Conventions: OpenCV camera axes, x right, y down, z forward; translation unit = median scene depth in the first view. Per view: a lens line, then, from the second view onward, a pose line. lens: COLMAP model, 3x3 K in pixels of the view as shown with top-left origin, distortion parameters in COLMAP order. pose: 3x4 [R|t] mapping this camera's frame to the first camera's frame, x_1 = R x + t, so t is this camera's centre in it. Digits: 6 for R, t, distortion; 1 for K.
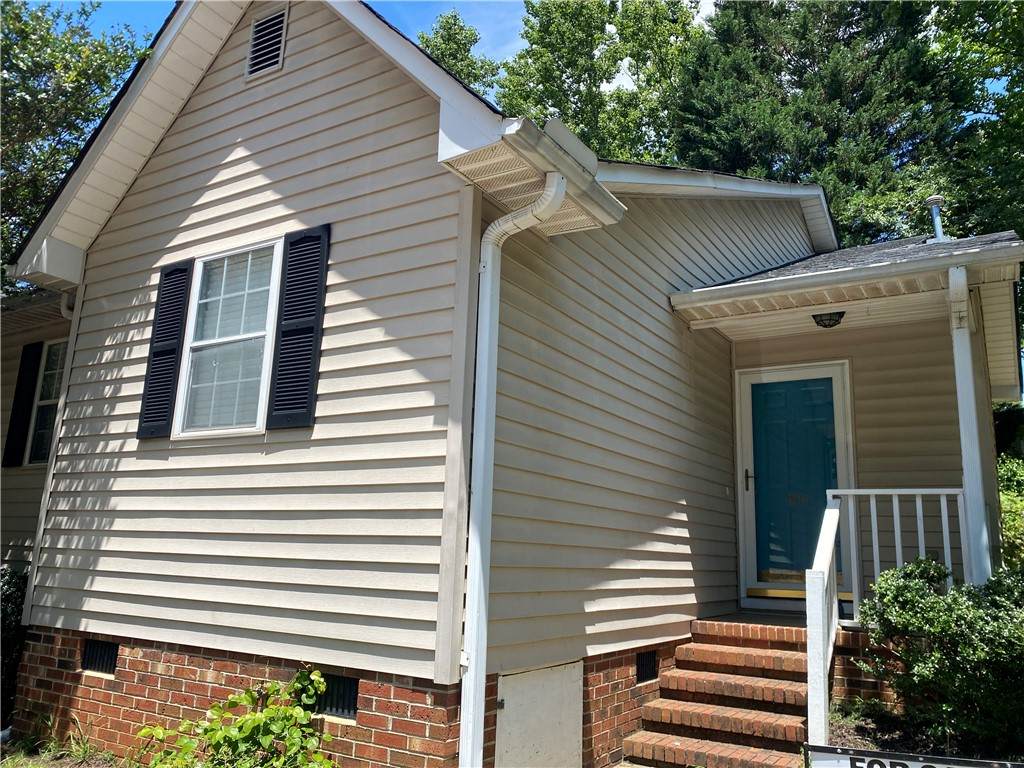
lens RADIAL K [[802.8, 0, 512.0], [0, 802.8, 384.0], [0, 0, 1]] dist [0.007945, -0.003319]
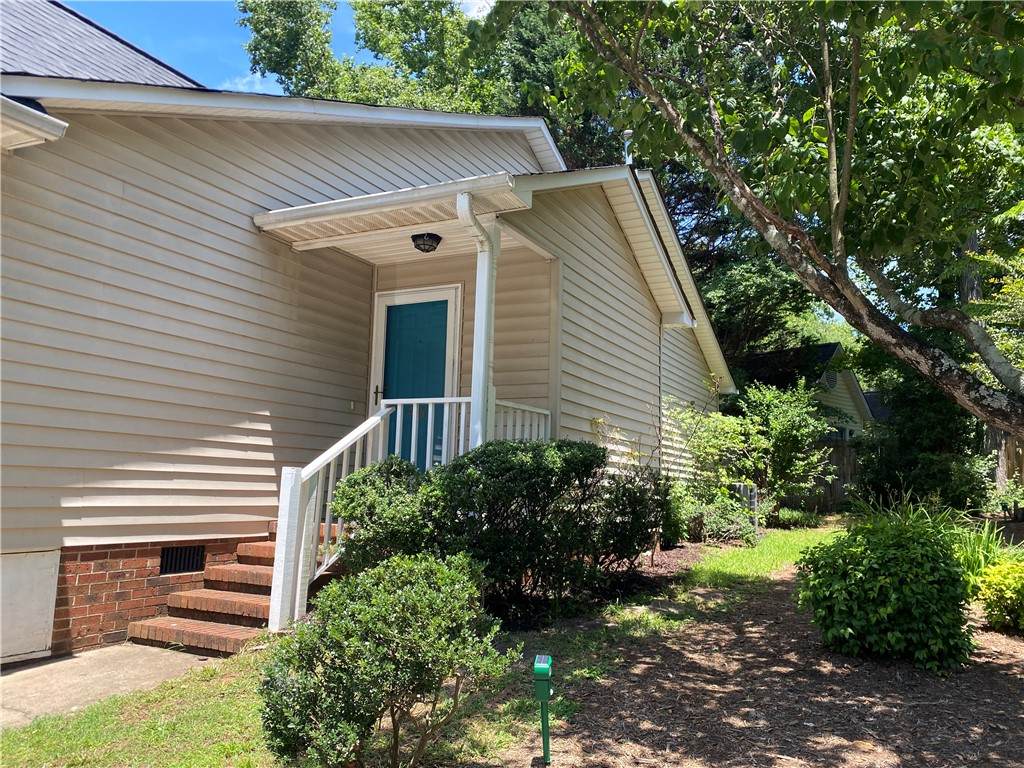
lens RADIAL K [[800.6, 0, 512.0], [0, 800.6, 384.0], [0, 0, 1]] dist [0.028349, -0.013914]
pose [[0.997224, 0.006143, 0.074208, 0.463360], [-0.012085, 0.996730, 0.079891, 0.019391], [-0.073474, -0.080566, 0.994038, -0.083392]]
